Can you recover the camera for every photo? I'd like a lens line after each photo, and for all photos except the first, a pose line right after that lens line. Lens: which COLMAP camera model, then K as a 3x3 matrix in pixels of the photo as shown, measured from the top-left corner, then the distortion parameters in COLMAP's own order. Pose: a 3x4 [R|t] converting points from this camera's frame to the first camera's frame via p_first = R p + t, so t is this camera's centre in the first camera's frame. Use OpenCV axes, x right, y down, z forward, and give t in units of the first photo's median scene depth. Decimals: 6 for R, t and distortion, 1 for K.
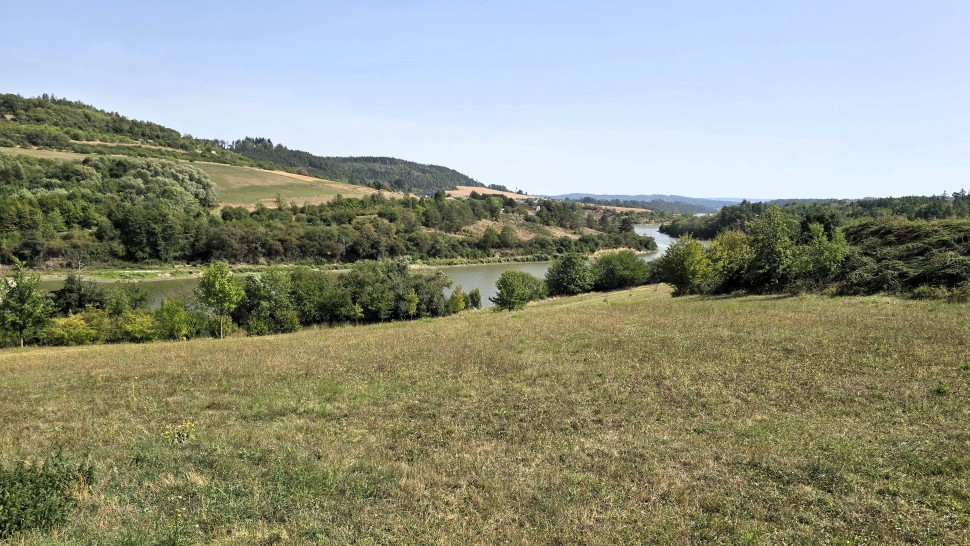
lens RADIAL K [[630.2, 0, 493.4], [0, 630.2, 276.0], [0, 0, 1]] dist [0.041367, -0.050486]
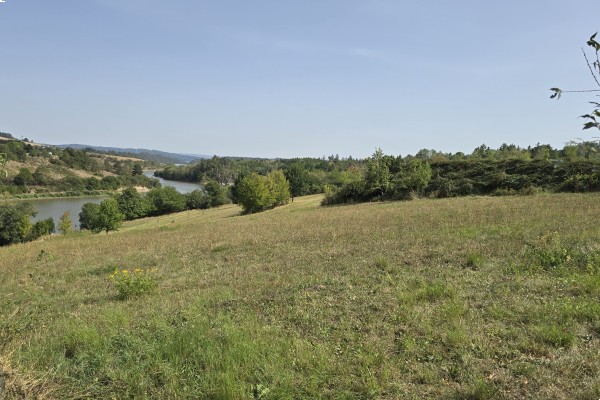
lens RADIAL K [[462.4, 0, 298.5], [0, 462.4, 202.6], [0, 0, 1]] dist [0.053526, -0.073033]
pose [[0.838544, -0.010889, 0.544725, -0.047781], [0.018899, 0.999780, -0.009108, 0.004301], [-0.544506, 0.017932, 0.838565, 0.008013]]
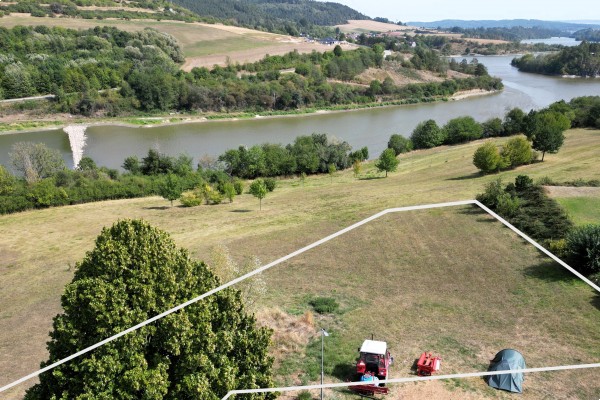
lens RADIAL K [[481.8, 0, 297.5], [0, 481.8, 203.0], [0, 0, 1]] dist [0.021615, -0.039068]
pose [[0.987917, 0.029944, -0.152066, -0.004103], [0.005375, 0.973948, 0.226706, -0.049615], [0.154893, -0.224784, 0.962019, -0.101607]]
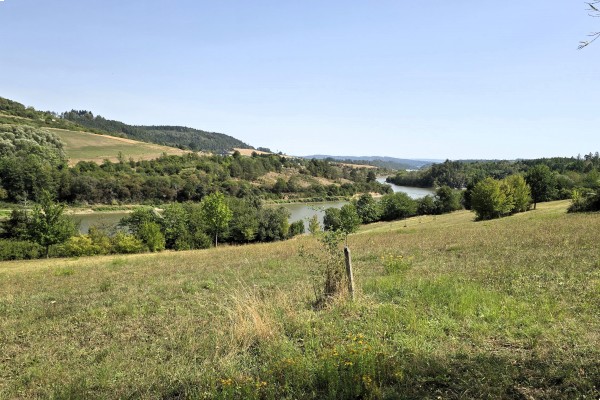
lens RADIAL K [[462.4, 0, 301.5], [0, 462.4, 209.1], [0, 0, 1]] dist [0.053526, -0.073033]
pose [[0.995489, -0.005034, 0.094748, -0.051615], [0.006243, 0.999903, -0.012472, 0.004286], [-0.094676, 0.013007, 0.995423, -0.000685]]
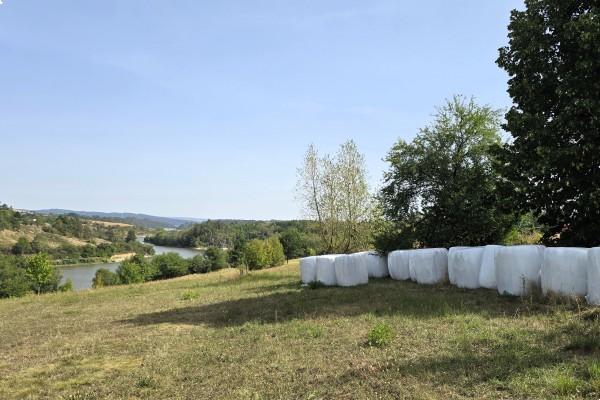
lens RADIAL K [[497.7, 0, 303.5], [0, 497.7, 195.9], [0, 0, 1]] dist [0.033609, -0.010112]
pose [[0.830505, 0.053846, 0.554402, -0.087132], [0.036856, 0.987823, -0.151152, 0.008089], [-0.555790, 0.145965, 0.818408, -0.058117]]
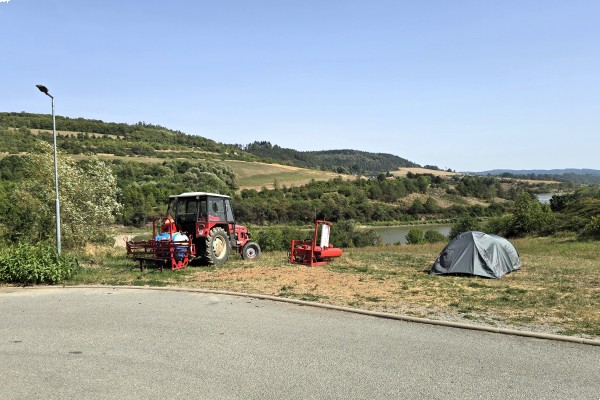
lens RADIAL K [[462.4, 0, 292.4], [0, 462.4, 195.7], [0, 0, 1]] dist [0.053526, -0.073033]
pose [[0.958870, -0.020018, -0.283138, 0.019237], [-0.003715, 0.996540, -0.083035, 0.002295], [0.283821, 0.080671, 0.955478, -0.060804]]
